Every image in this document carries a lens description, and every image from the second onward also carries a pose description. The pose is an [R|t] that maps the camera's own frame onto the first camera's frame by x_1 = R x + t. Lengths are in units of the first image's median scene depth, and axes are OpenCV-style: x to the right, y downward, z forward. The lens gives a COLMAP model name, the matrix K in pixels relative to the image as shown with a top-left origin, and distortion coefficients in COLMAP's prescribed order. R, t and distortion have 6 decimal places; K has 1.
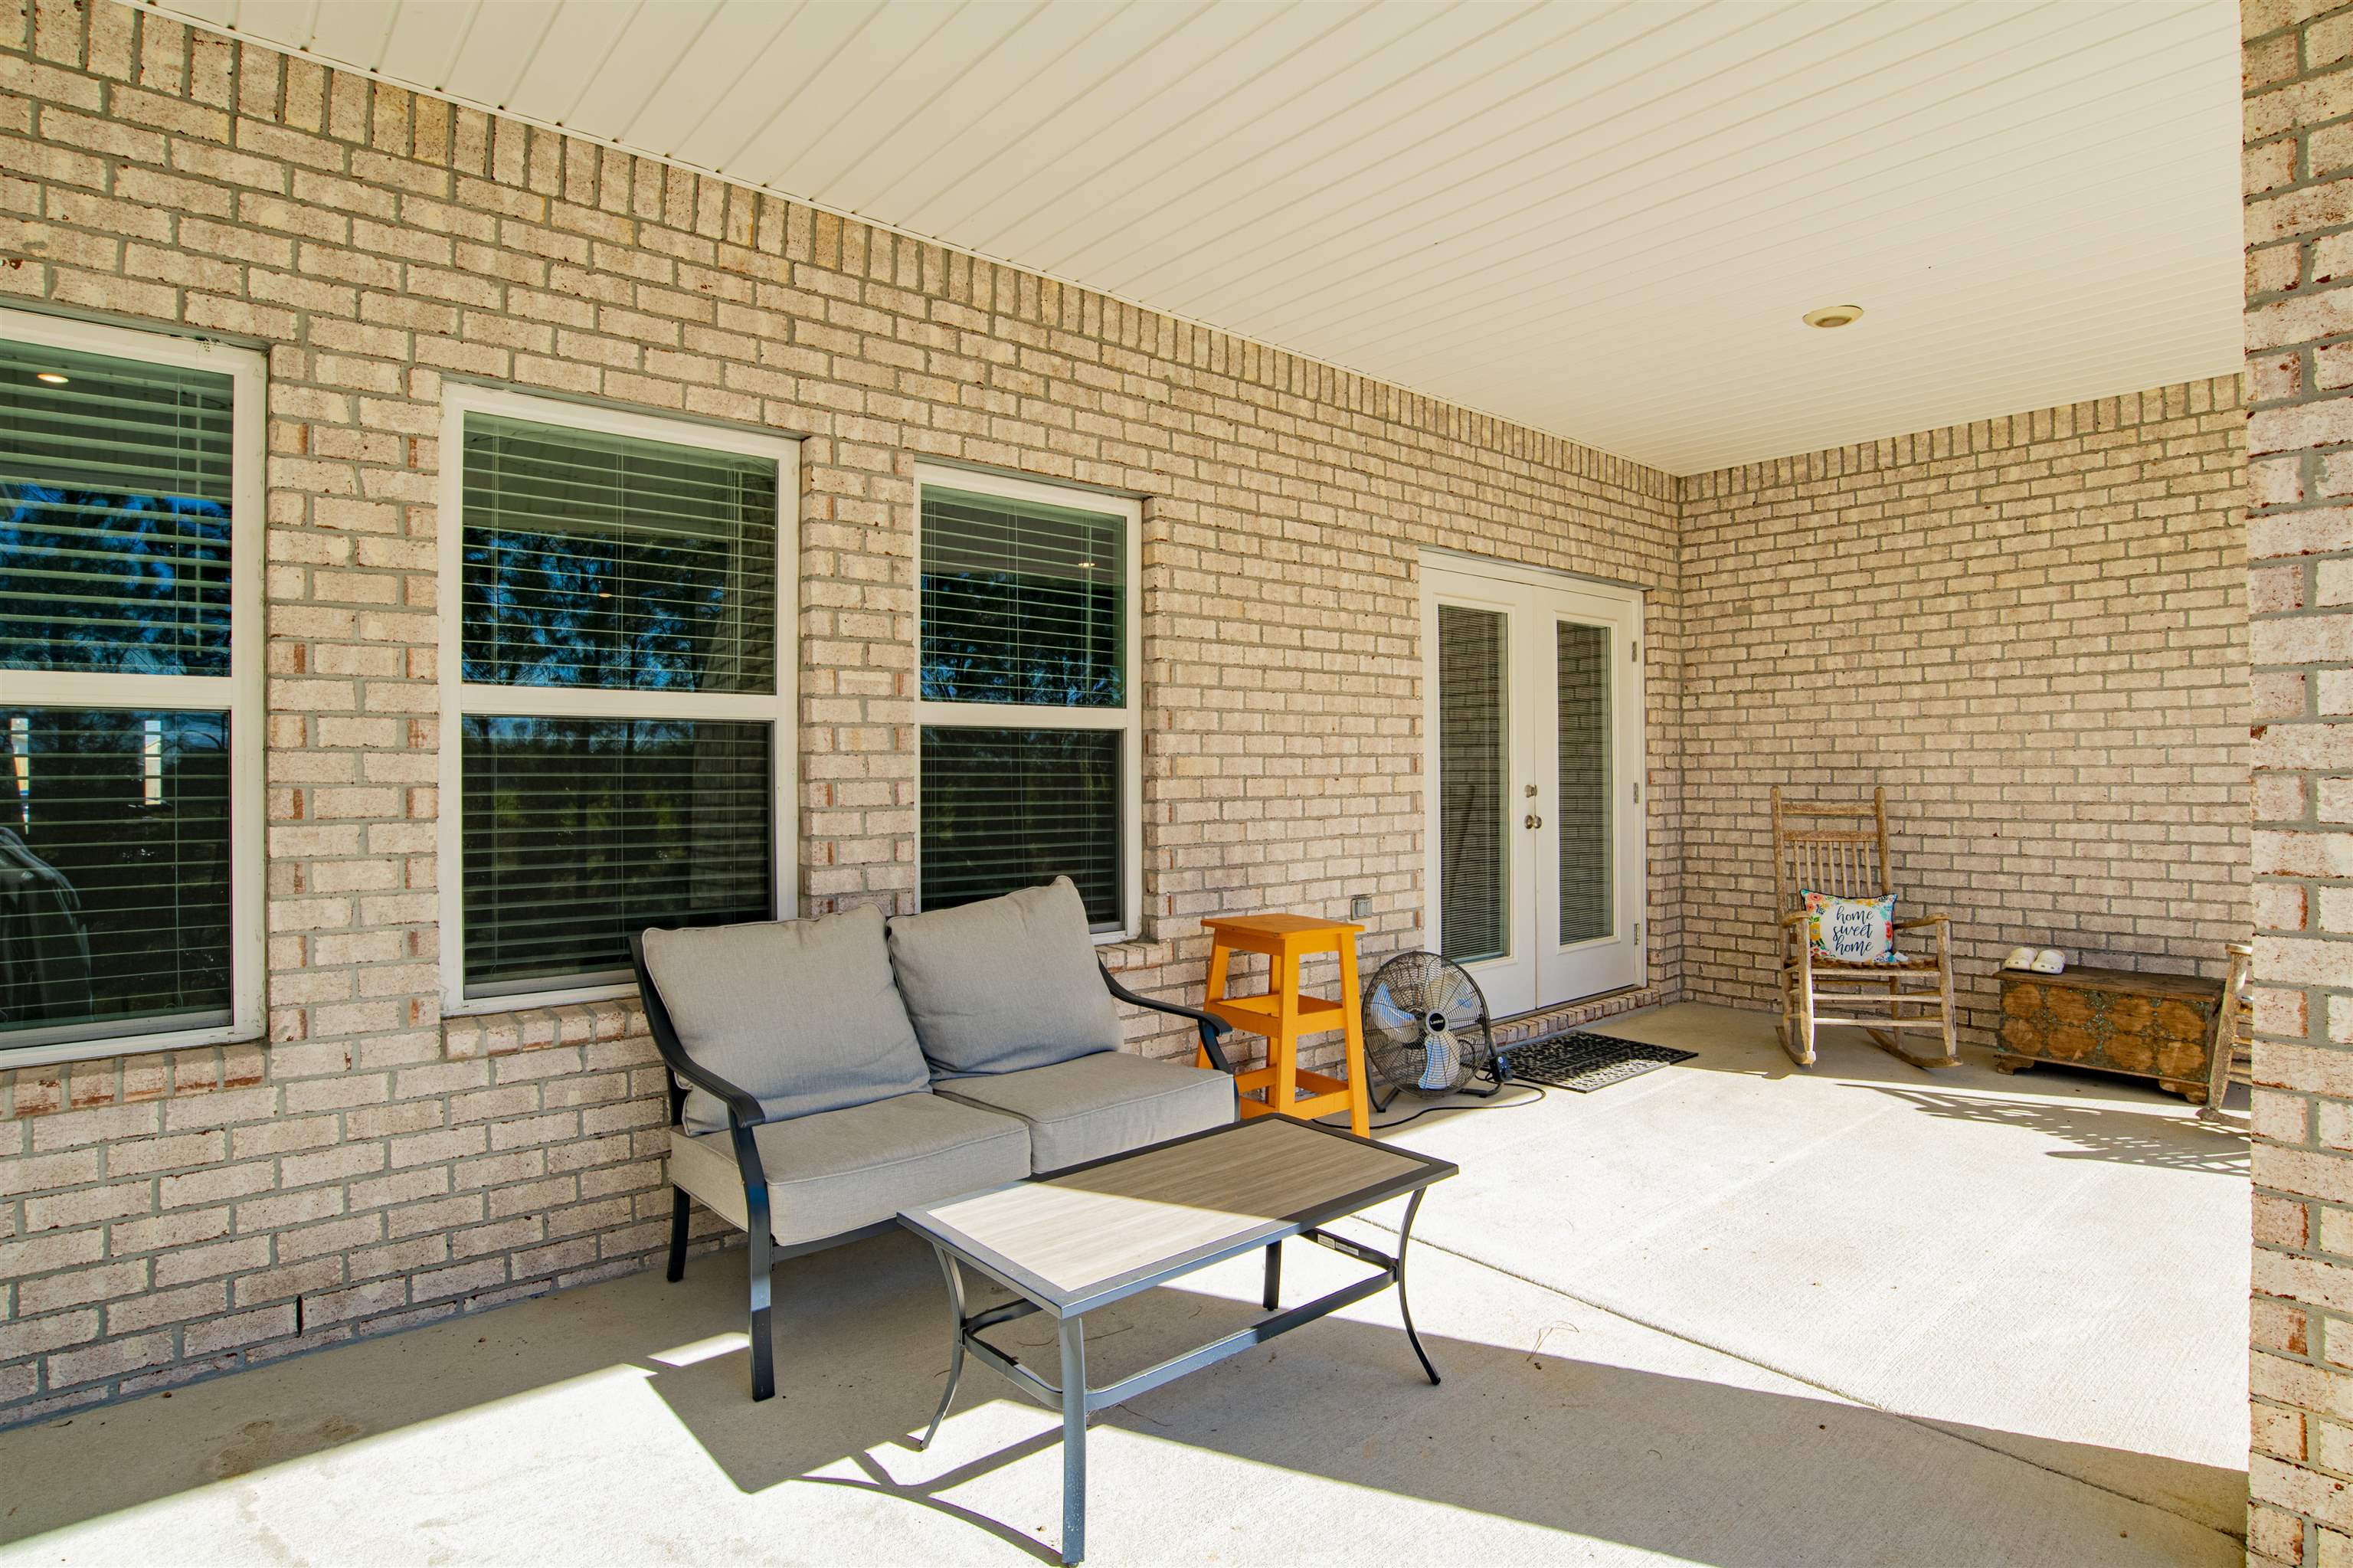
lens RADIAL K [[1202.3, 0, 1177.3], [0, 1202.3, 775.9], [0, 0, 1]] dist [-0.040920, 0.015465]
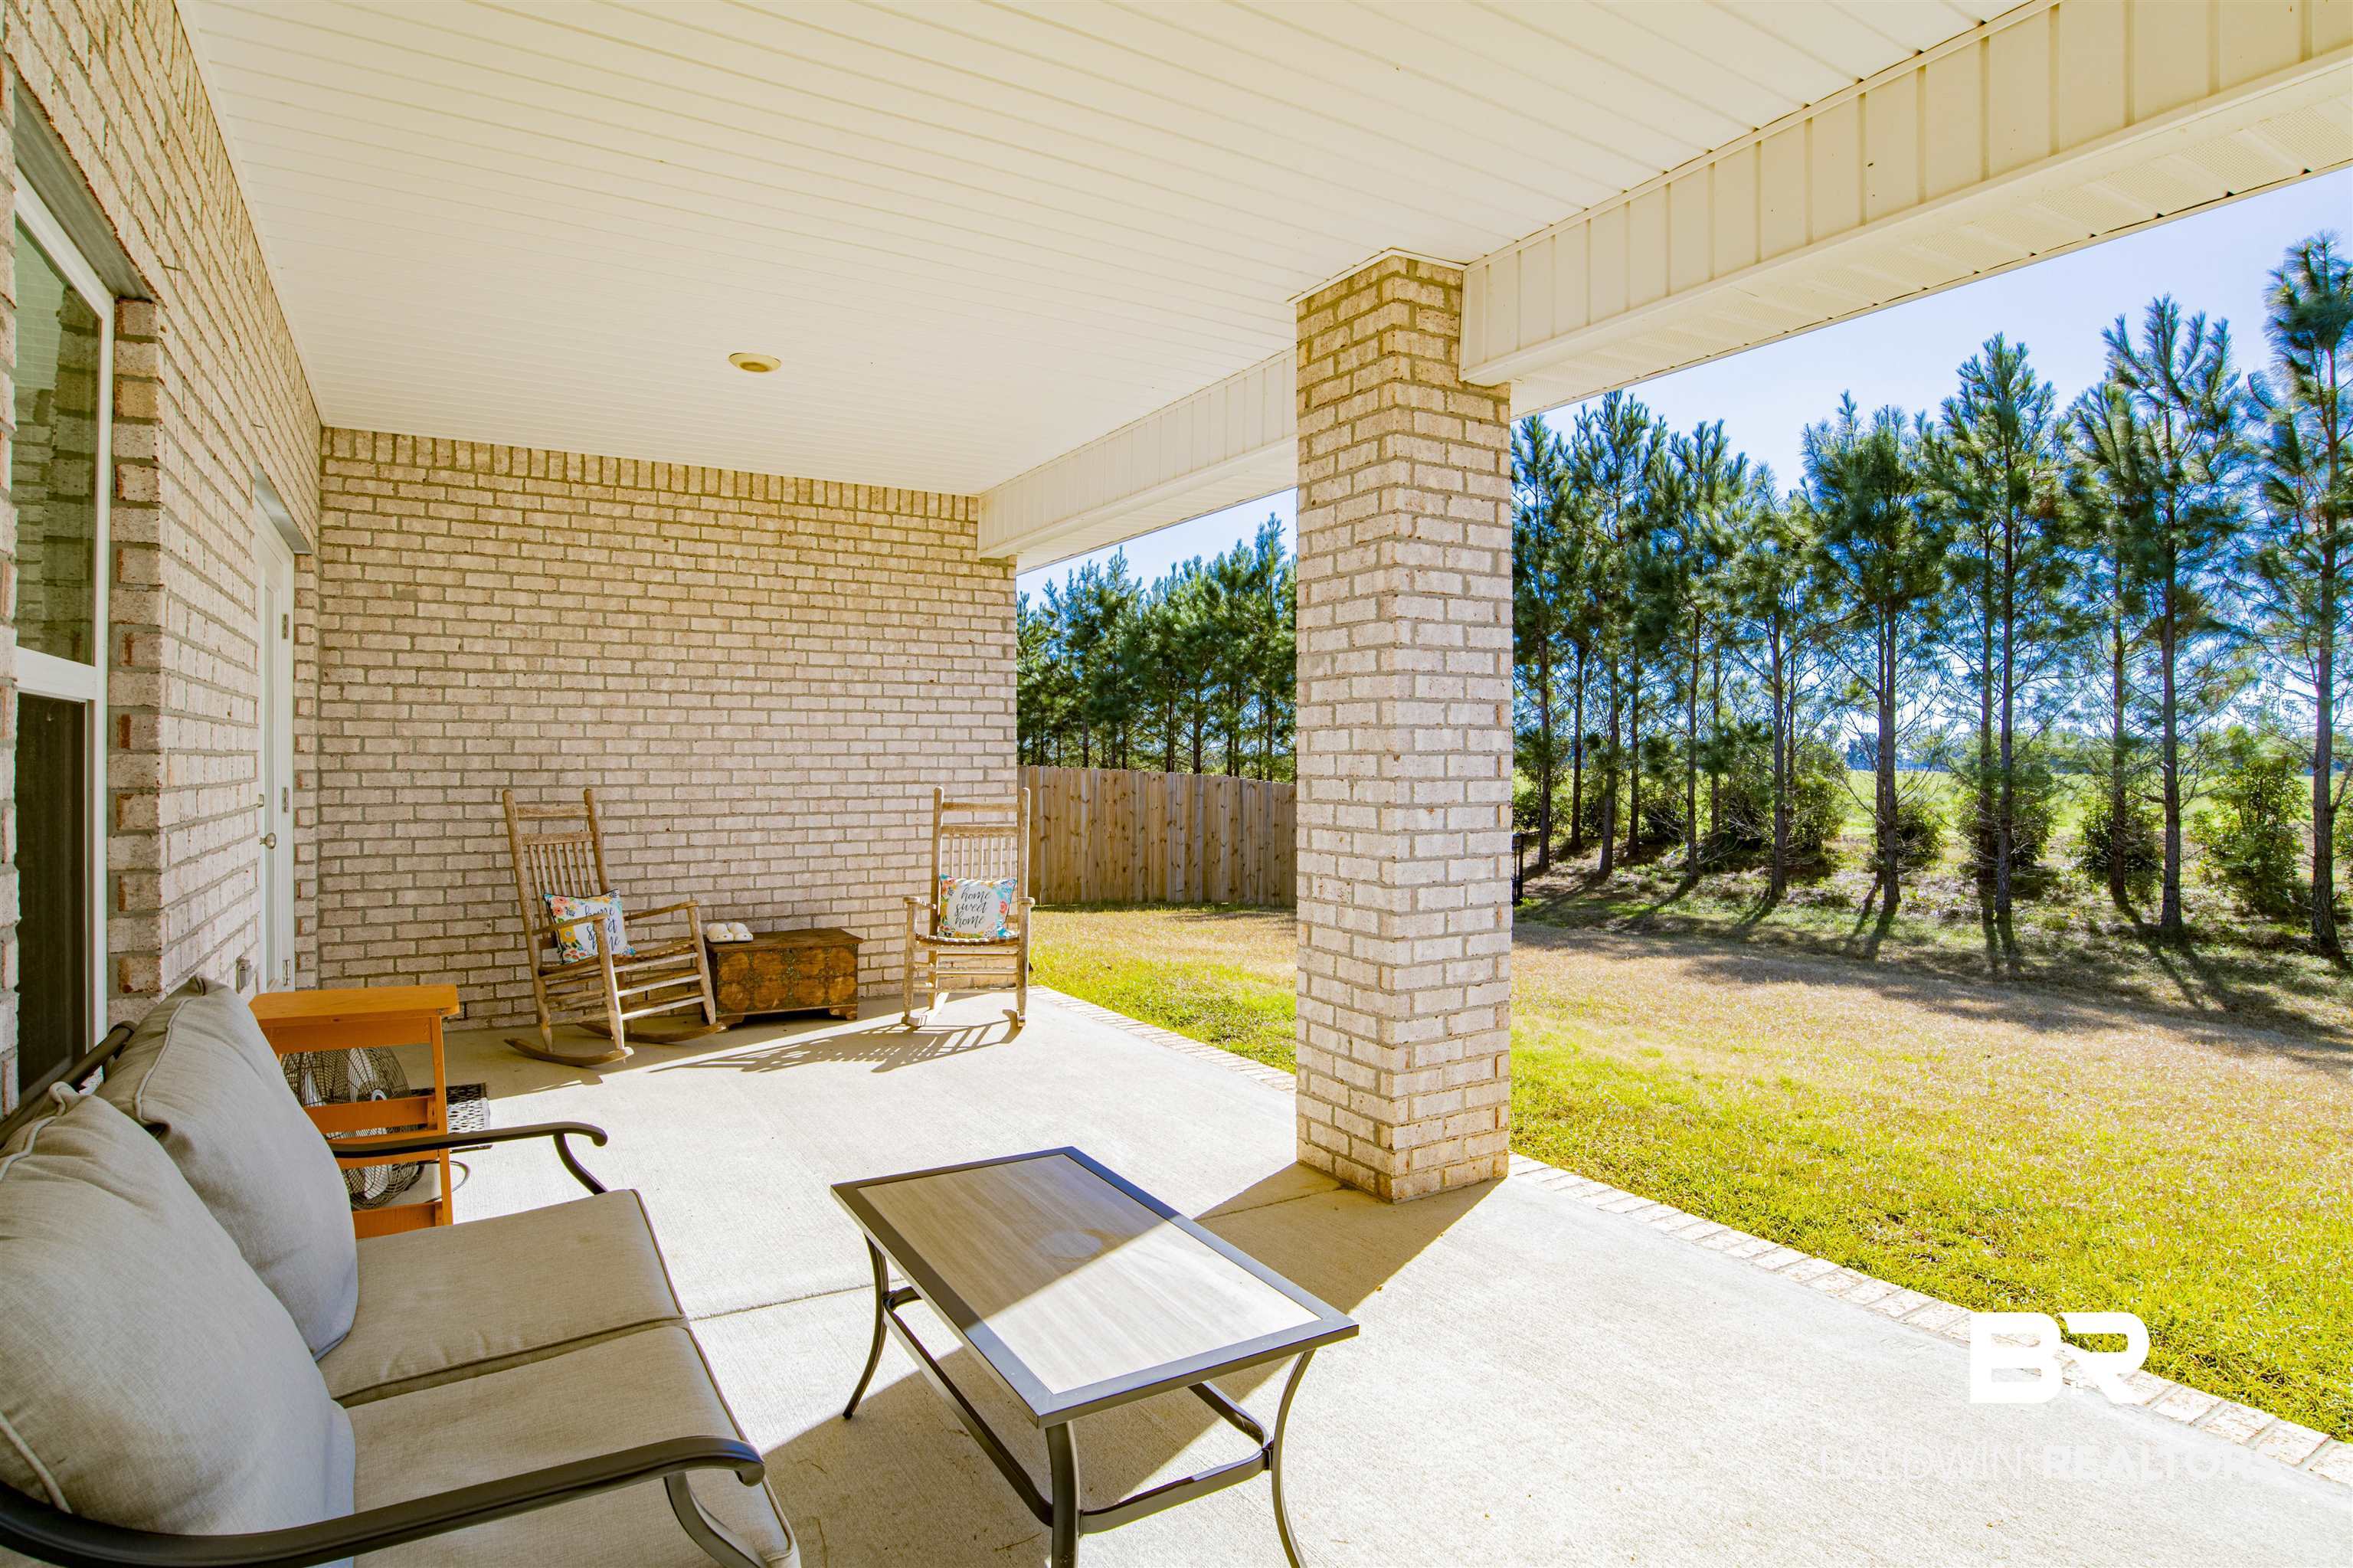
lens RADIAL K [[1202.3, 0, 1178.8], [0, 1202.3, 774.5], [0, 0, 1]] dist [-0.040920, 0.015465]
pose [[0.211023, -0.002026, 0.977479, -0.317005], [0.001445, 0.999997, 0.001761, -0.004216], [-0.977480, 0.001041, 0.211026, 0.270385]]
